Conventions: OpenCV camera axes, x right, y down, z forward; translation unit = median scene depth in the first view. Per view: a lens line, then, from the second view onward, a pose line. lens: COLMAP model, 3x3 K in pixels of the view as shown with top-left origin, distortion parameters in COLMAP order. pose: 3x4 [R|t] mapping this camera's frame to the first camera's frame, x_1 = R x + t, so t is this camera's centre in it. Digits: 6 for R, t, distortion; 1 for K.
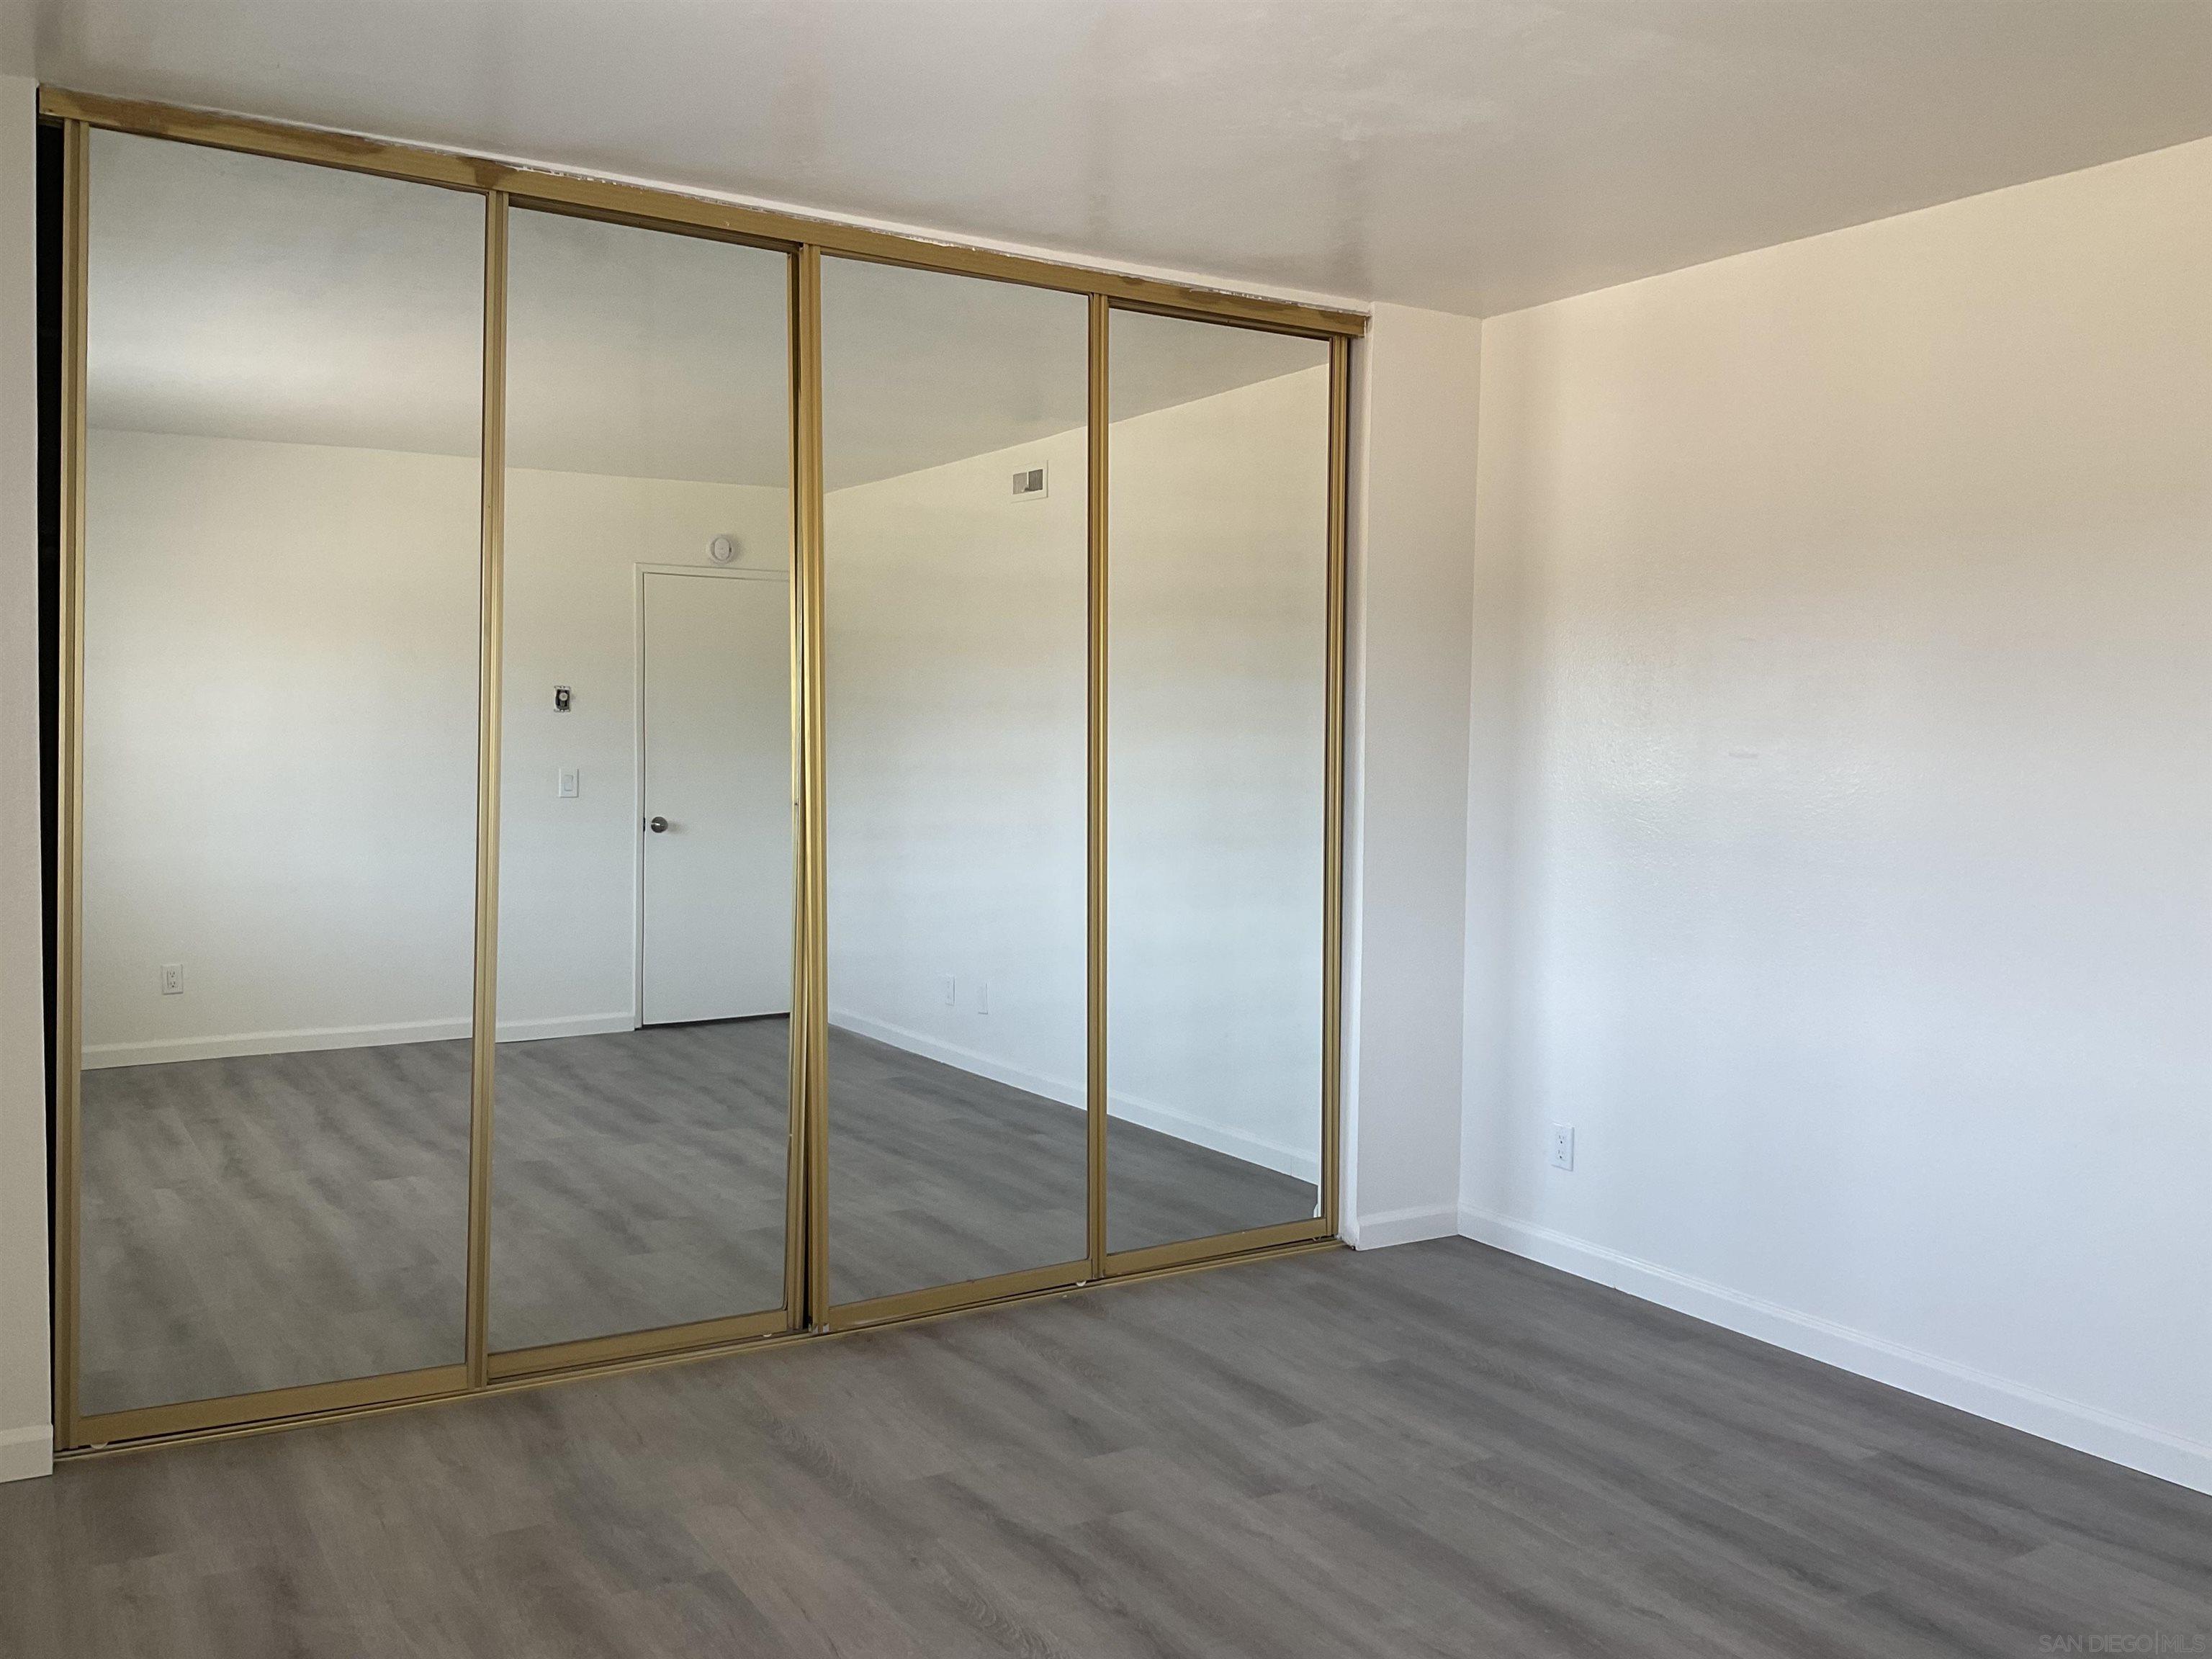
lens RADIAL K [[1839.0, 0, 1106.0], [0, 1839.0, 829.5], [0, 0, 1]] dist [0.128343, -0.190813]
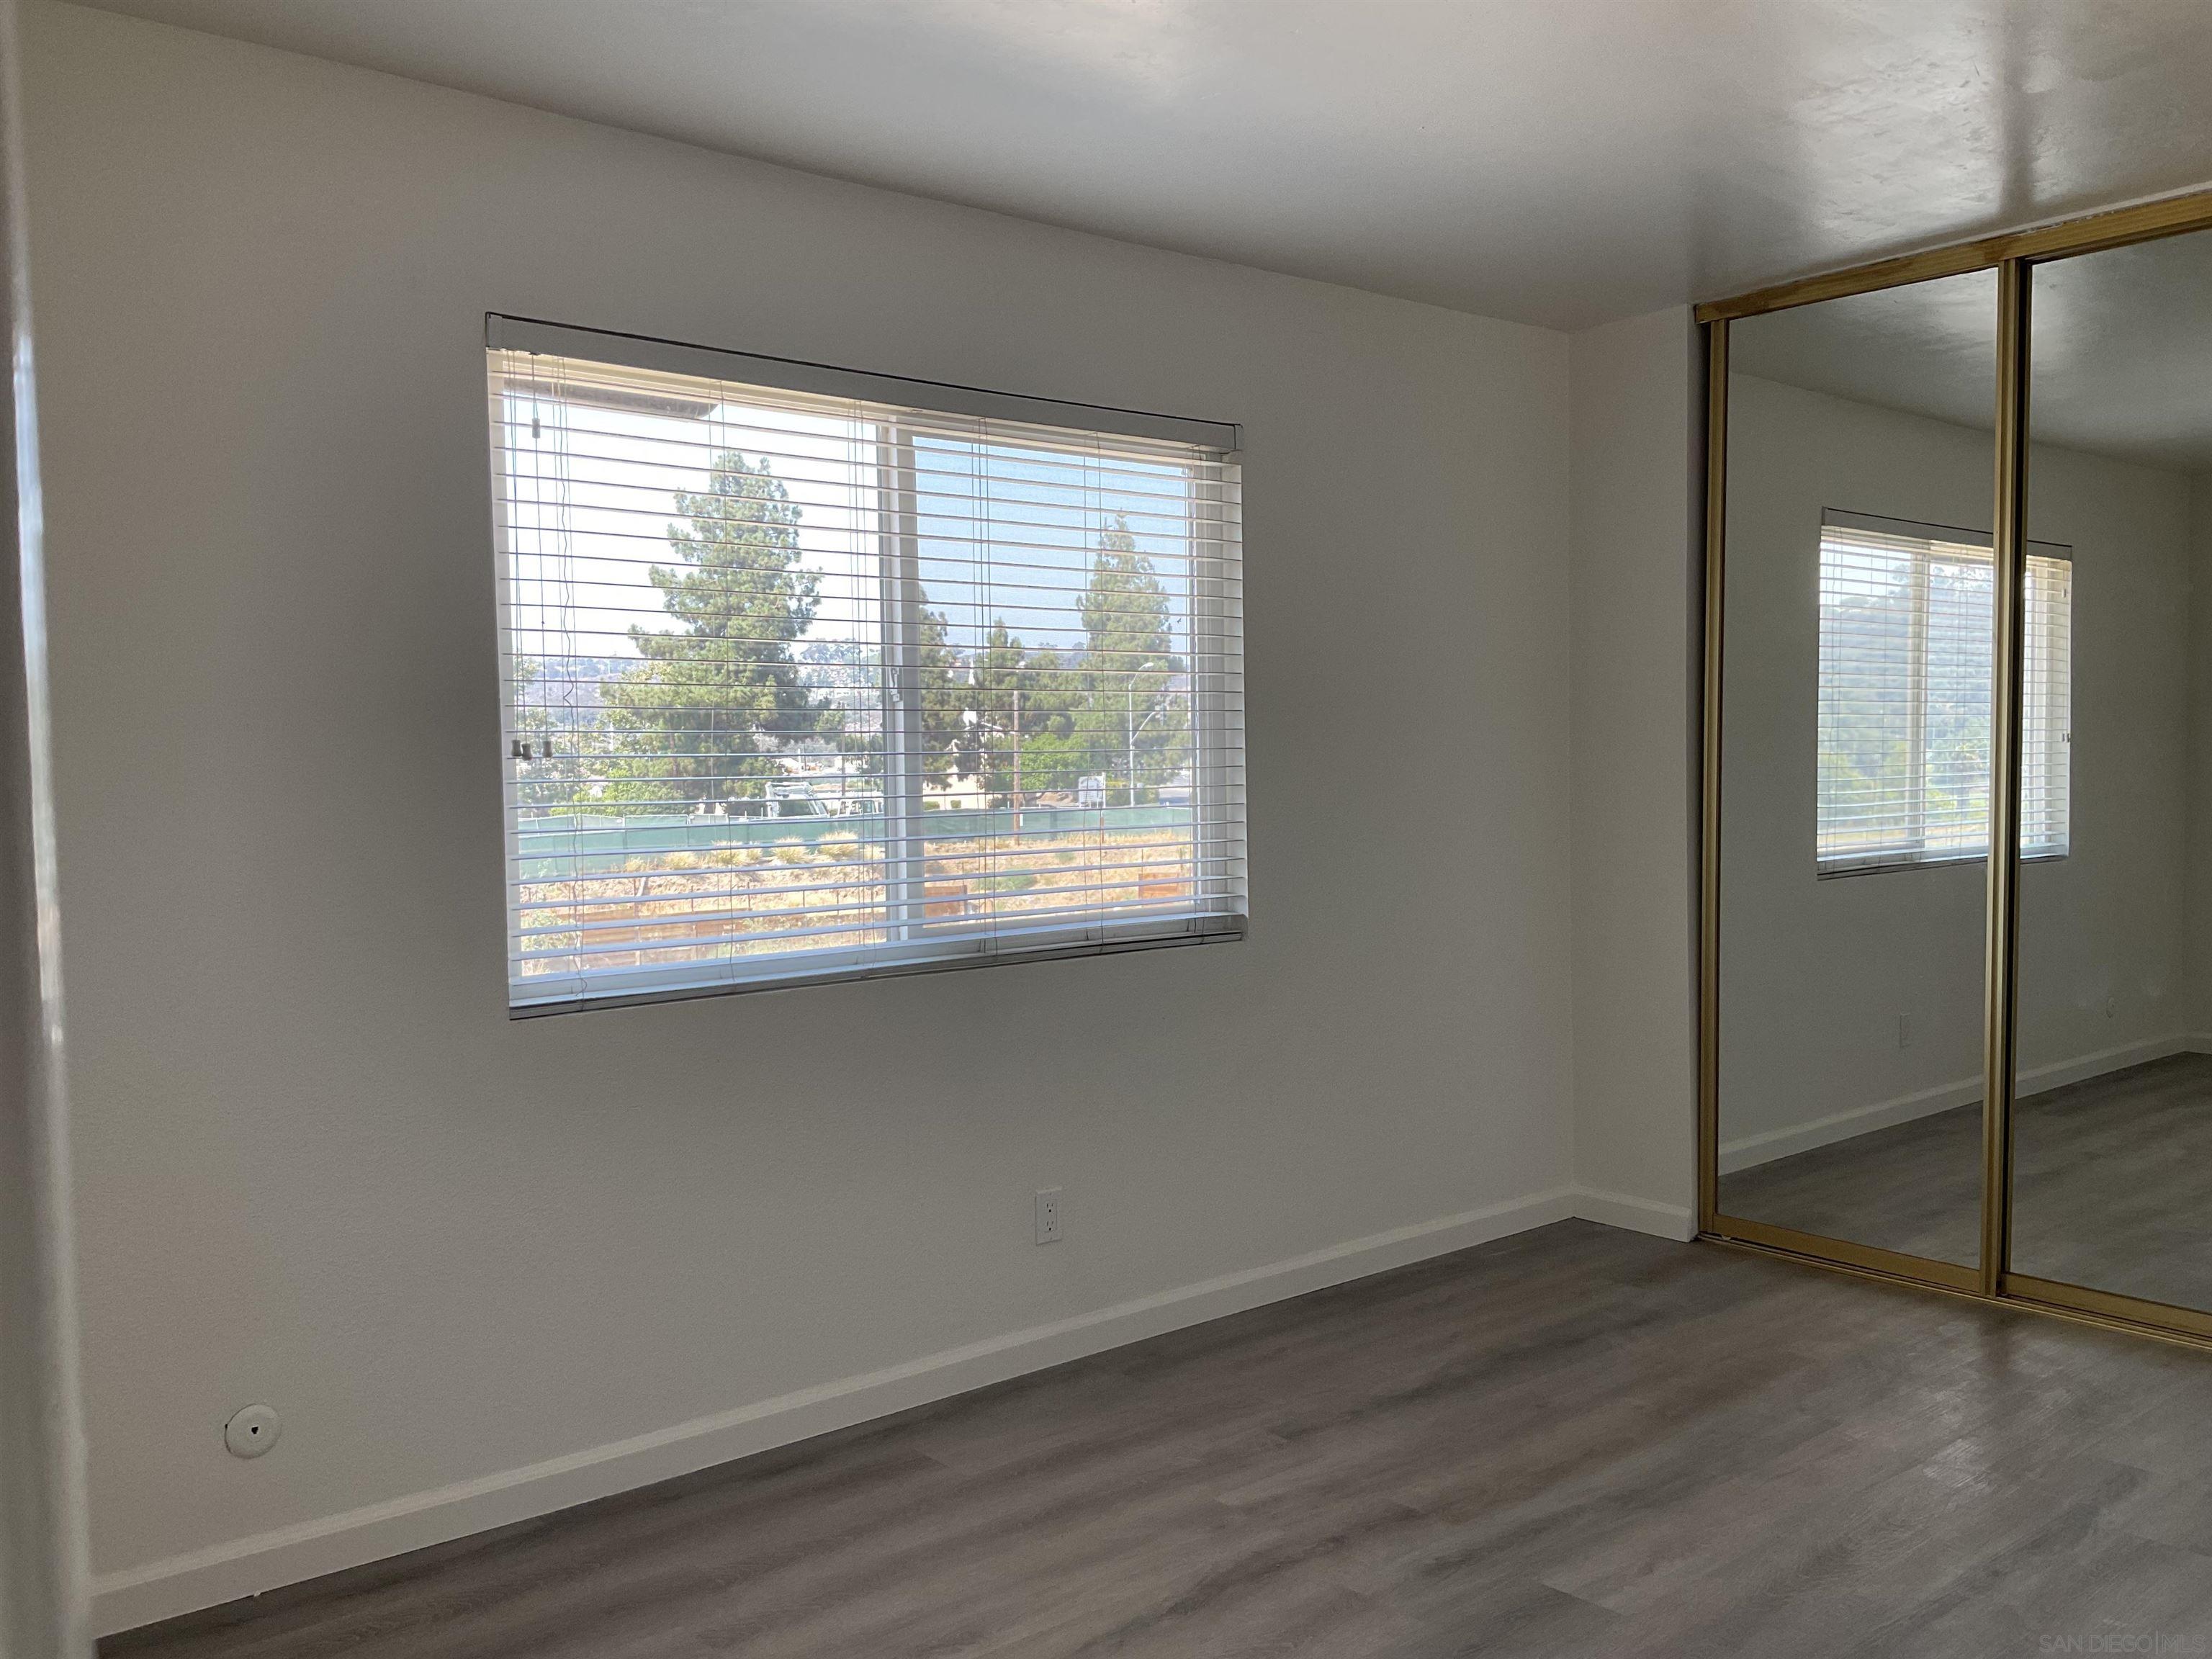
lens RADIAL K [[1839.0, 0, 1106.0], [0, 1839.0, 829.5], [0, 0, 1]] dist [0.128343, -0.190813]
pose [[0.146516, 0.012194, -0.989133, 0.835035], [-0.031259, 0.999482, 0.007691, 0.022326], [0.988714, 0.029792, 0.146821, 0.328276]]
